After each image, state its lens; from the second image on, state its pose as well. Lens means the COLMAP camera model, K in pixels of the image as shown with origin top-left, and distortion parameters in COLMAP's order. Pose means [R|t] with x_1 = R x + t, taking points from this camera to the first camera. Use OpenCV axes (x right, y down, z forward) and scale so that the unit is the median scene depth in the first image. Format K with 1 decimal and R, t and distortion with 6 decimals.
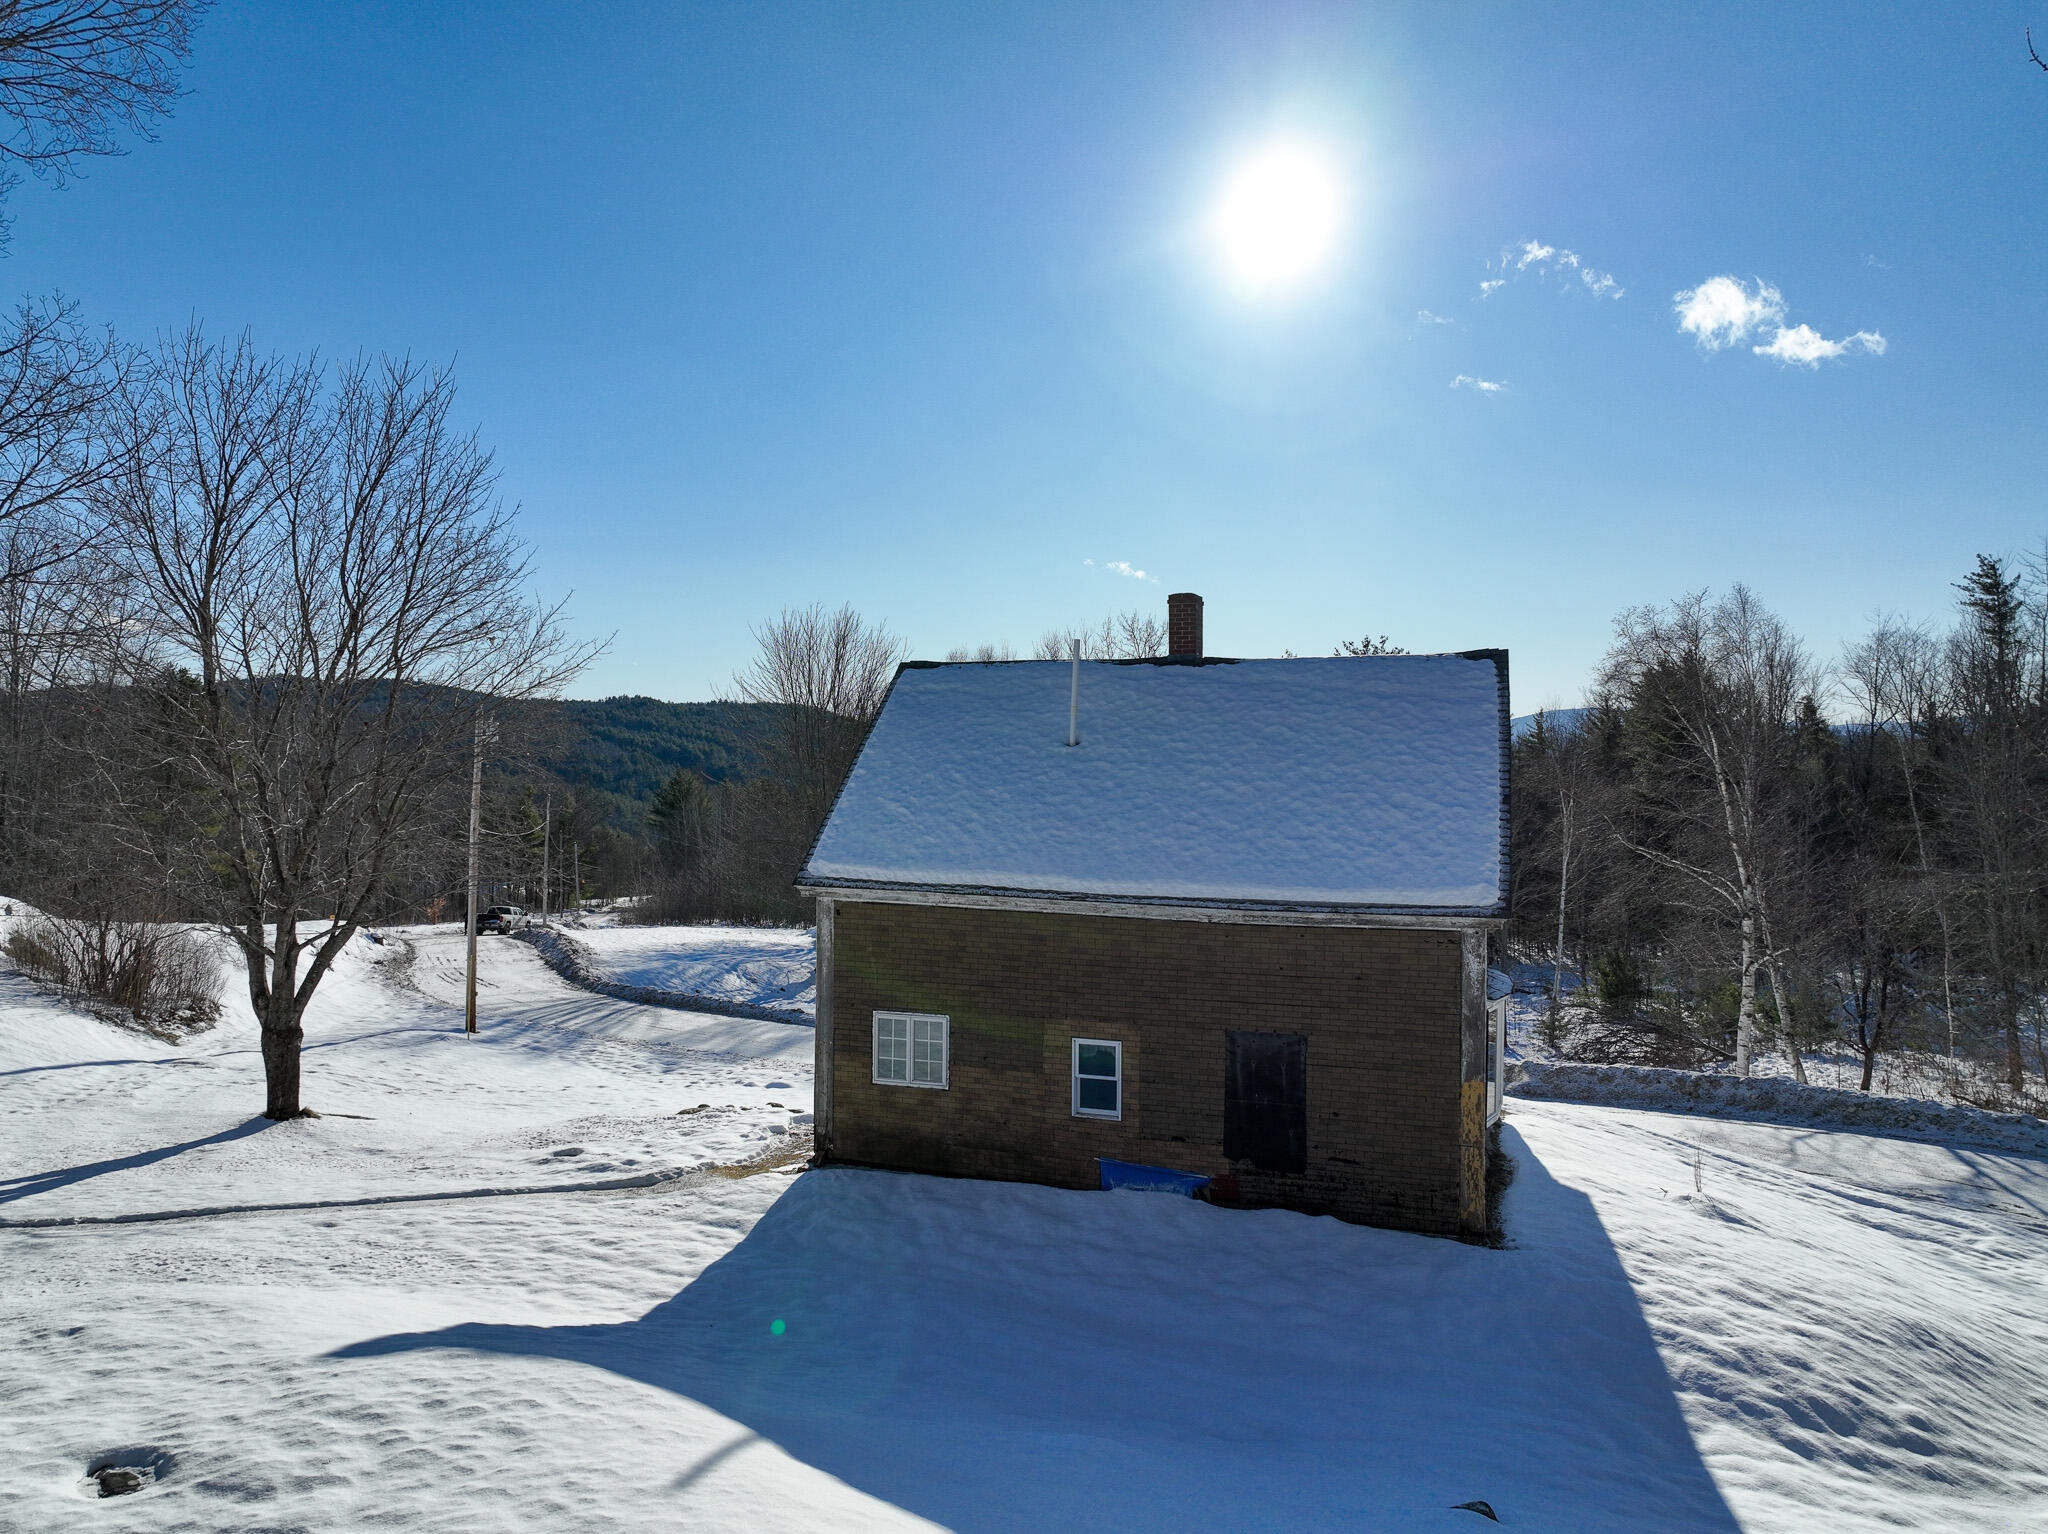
lens RADIAL K [[1438.0, 0, 1031.2], [0, 1438.0, 758.9], [0, 0, 1]] dist [0.002763, 0.013049]
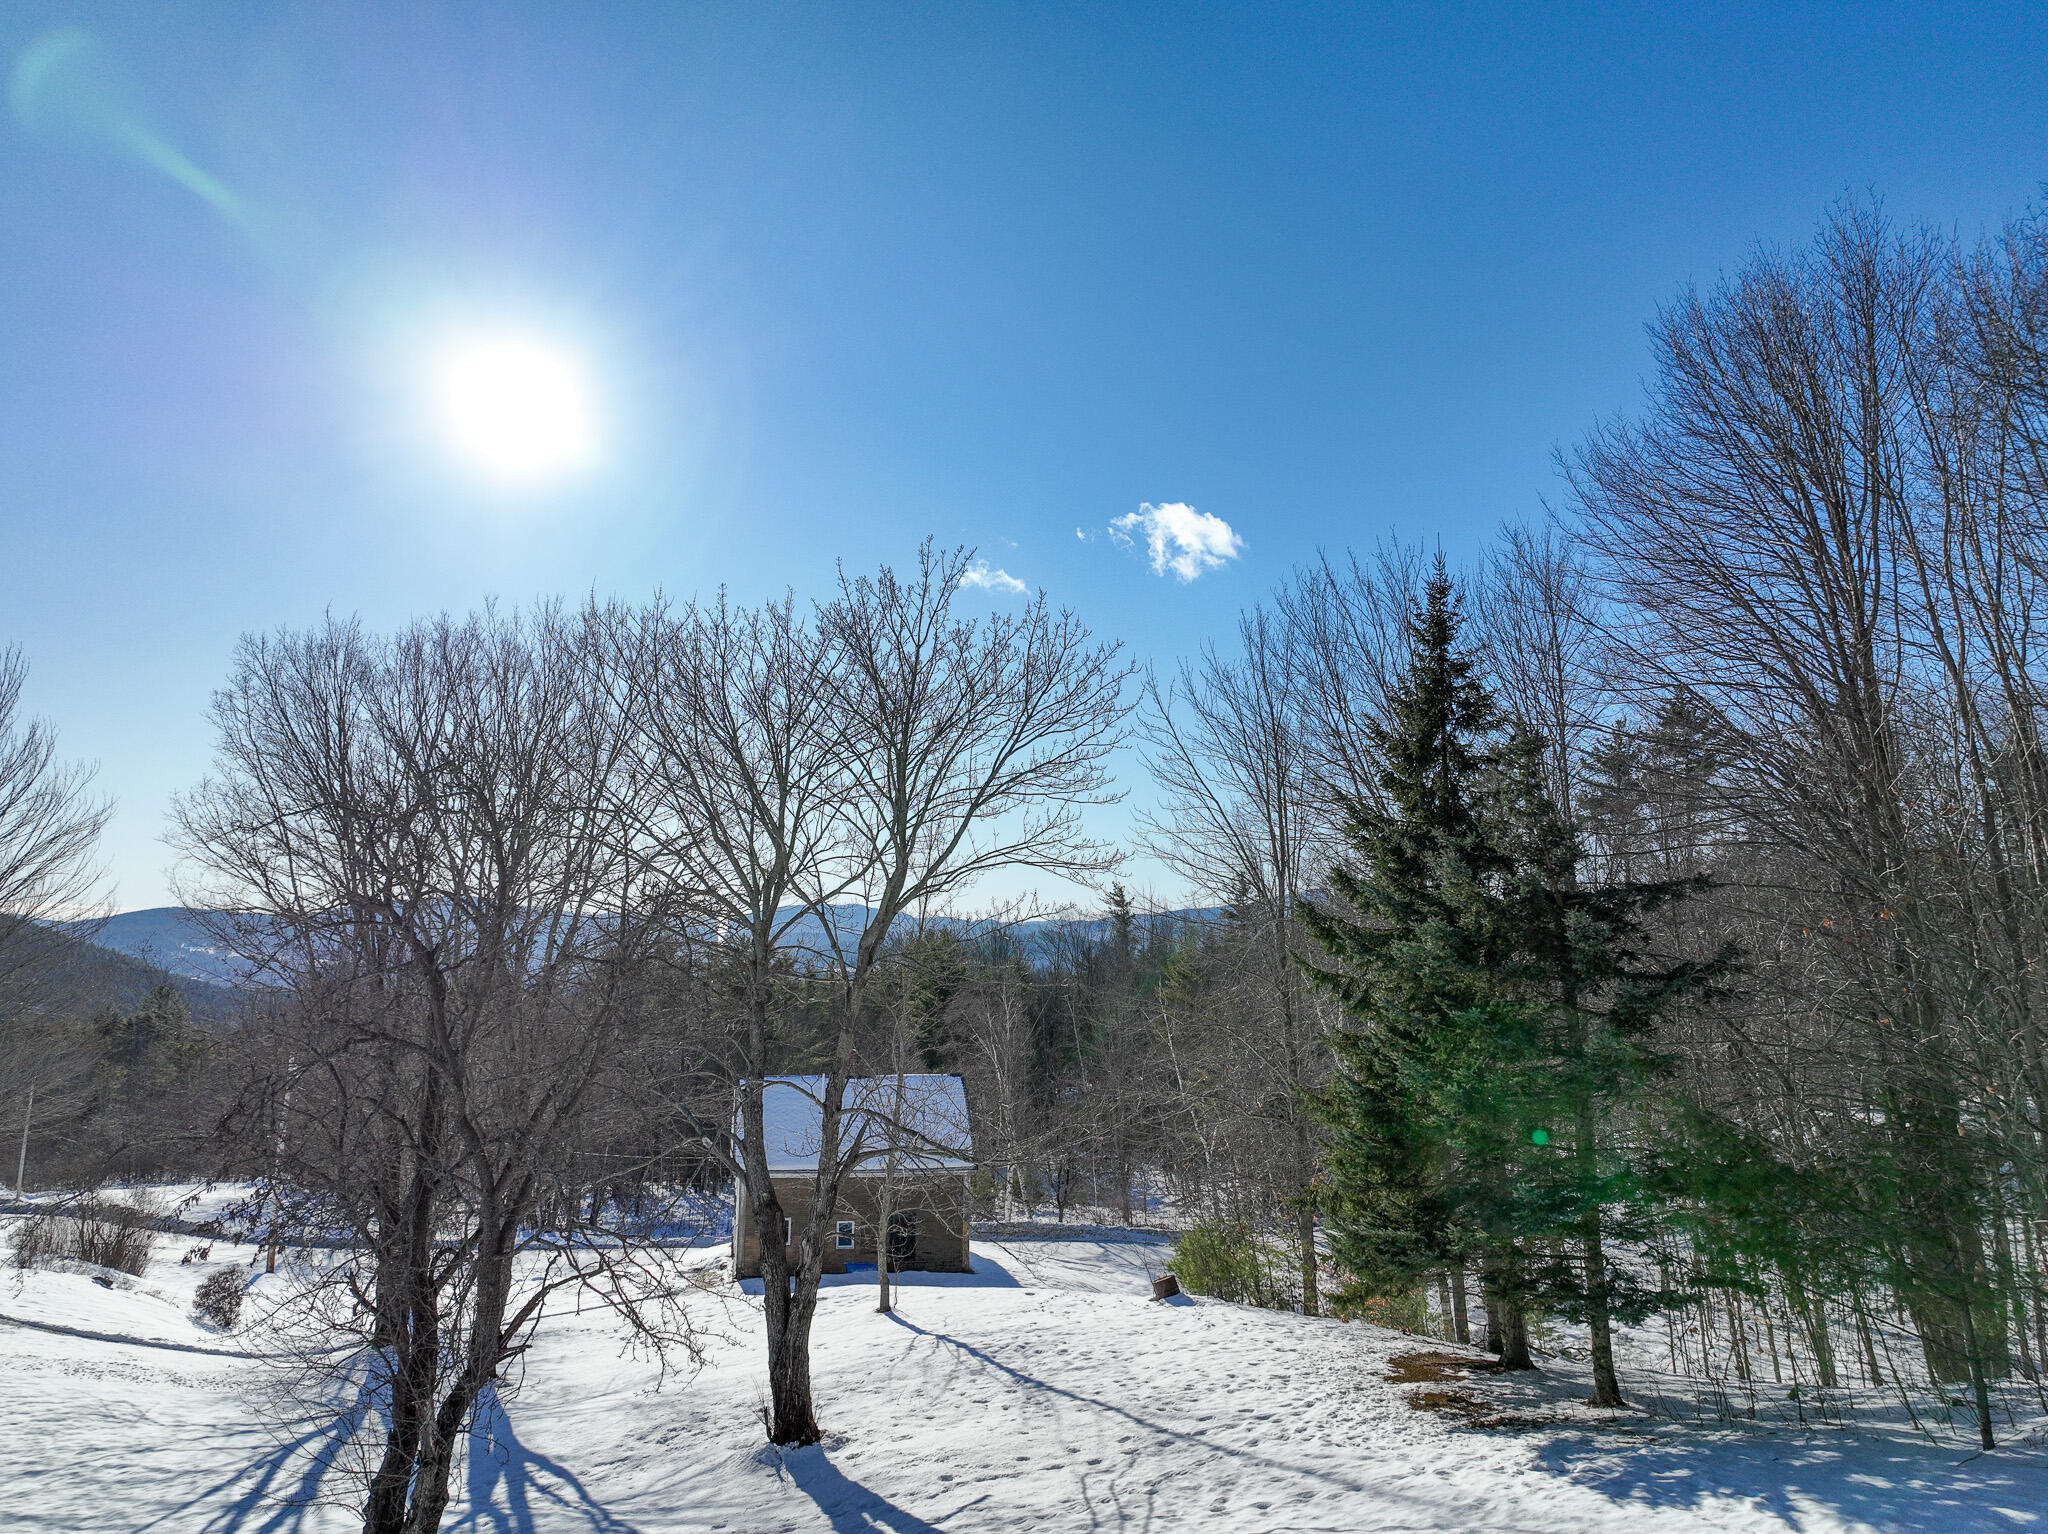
lens RADIAL K [[1438.0, 0, 1029.9], [0, 1438.0, 762.0], [0, 0, 1]] dist [0.002763, 0.013049]
pose [[0.868653, 0.064258, 0.491236, -0.375814], [0.000413, 0.991458, -0.130423, -0.115443], [-0.495421, 0.113495, 0.861207, -0.598801]]
